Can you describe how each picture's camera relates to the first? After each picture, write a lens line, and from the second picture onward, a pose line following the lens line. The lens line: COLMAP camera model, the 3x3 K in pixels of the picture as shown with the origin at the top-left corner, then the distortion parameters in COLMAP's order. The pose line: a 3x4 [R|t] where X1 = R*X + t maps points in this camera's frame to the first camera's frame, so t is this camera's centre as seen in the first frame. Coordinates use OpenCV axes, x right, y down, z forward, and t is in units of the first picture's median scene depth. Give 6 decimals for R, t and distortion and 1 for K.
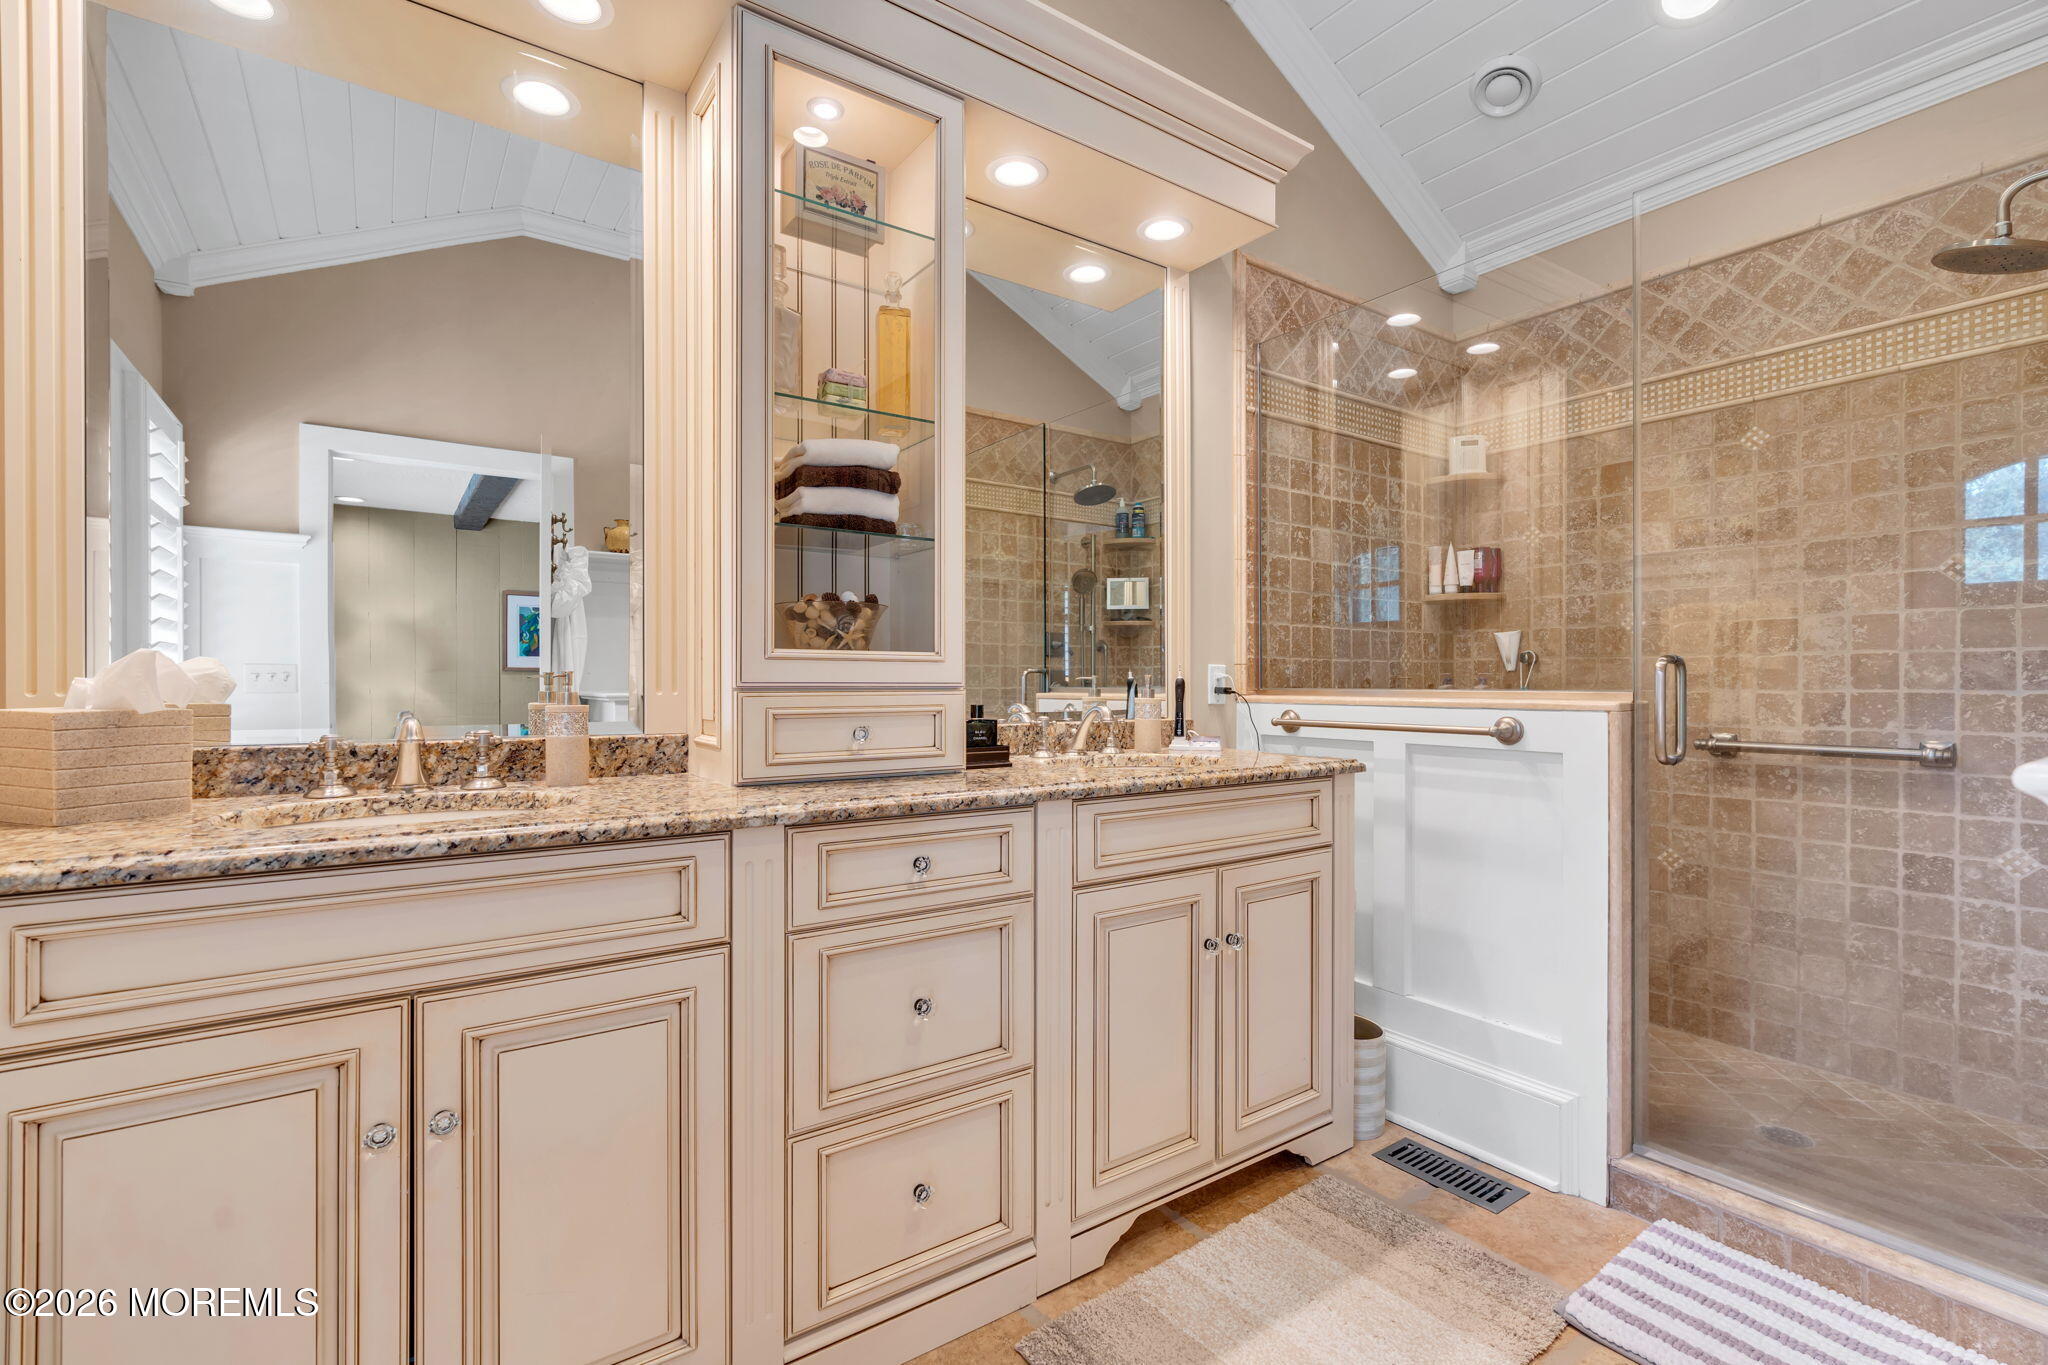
lens RADIAL K [[911.9, 0, 1024.0], [0, 911.9, 682.5], [0, 0, 1]] dist [0.001382, 0.000903]
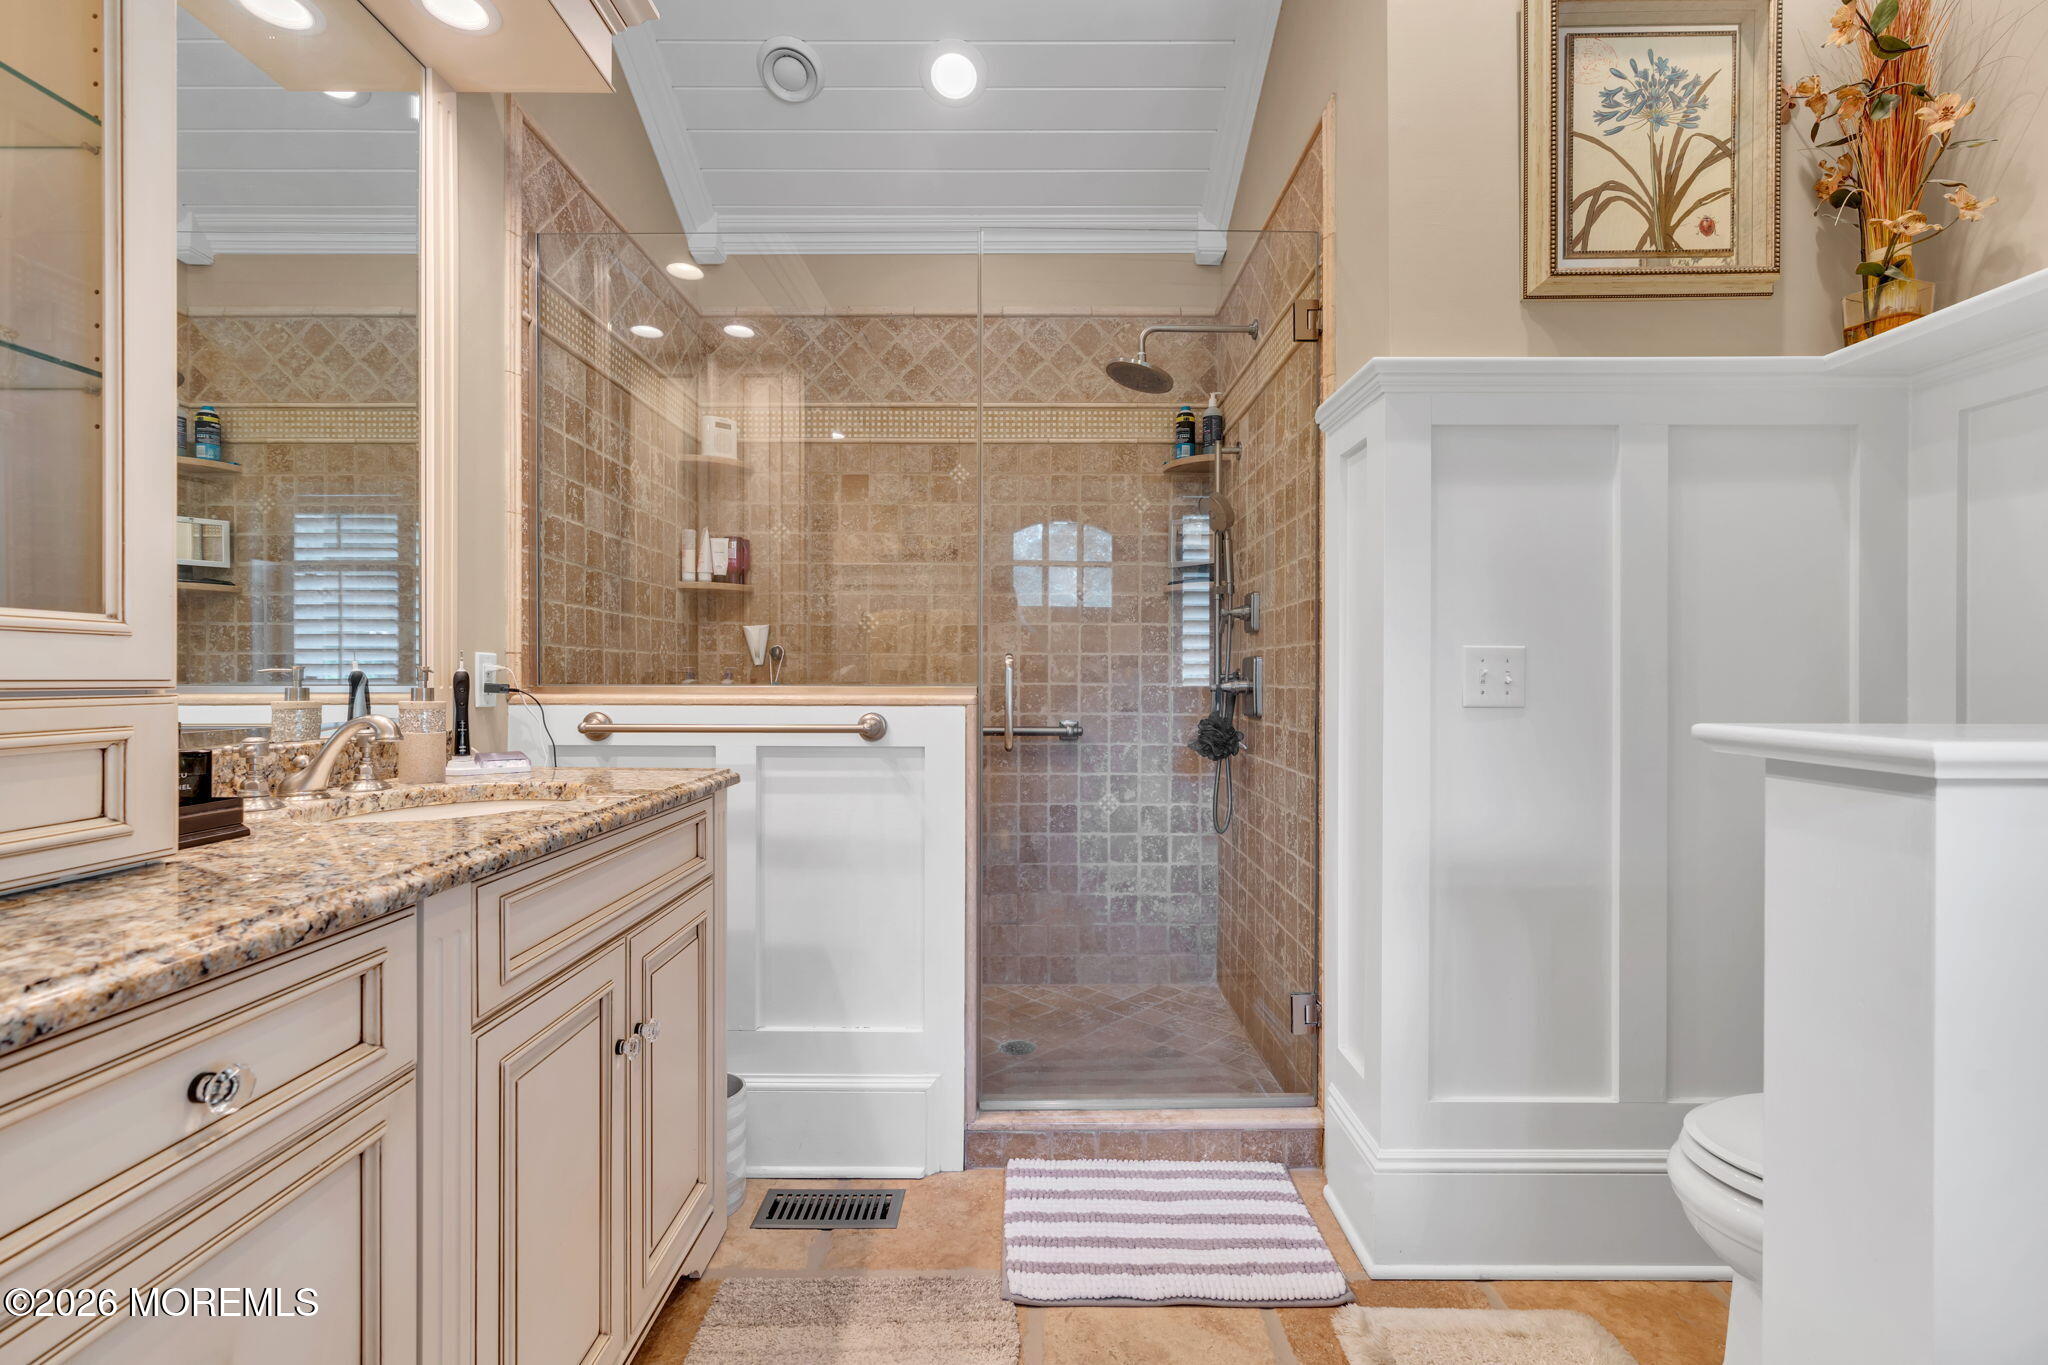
lens RADIAL K [[918.5, 0, 1013.7], [0, 918.5, 677.2], [0, 0, 1]] dist [-0.003077, 0.000372]
pose [[0.579963, -0.000322, 0.814643, -0.158182], [-0.001023, 0.999999, 0.001124, -0.001682], [-0.814642, -0.001485, 0.579962, 0.264807]]
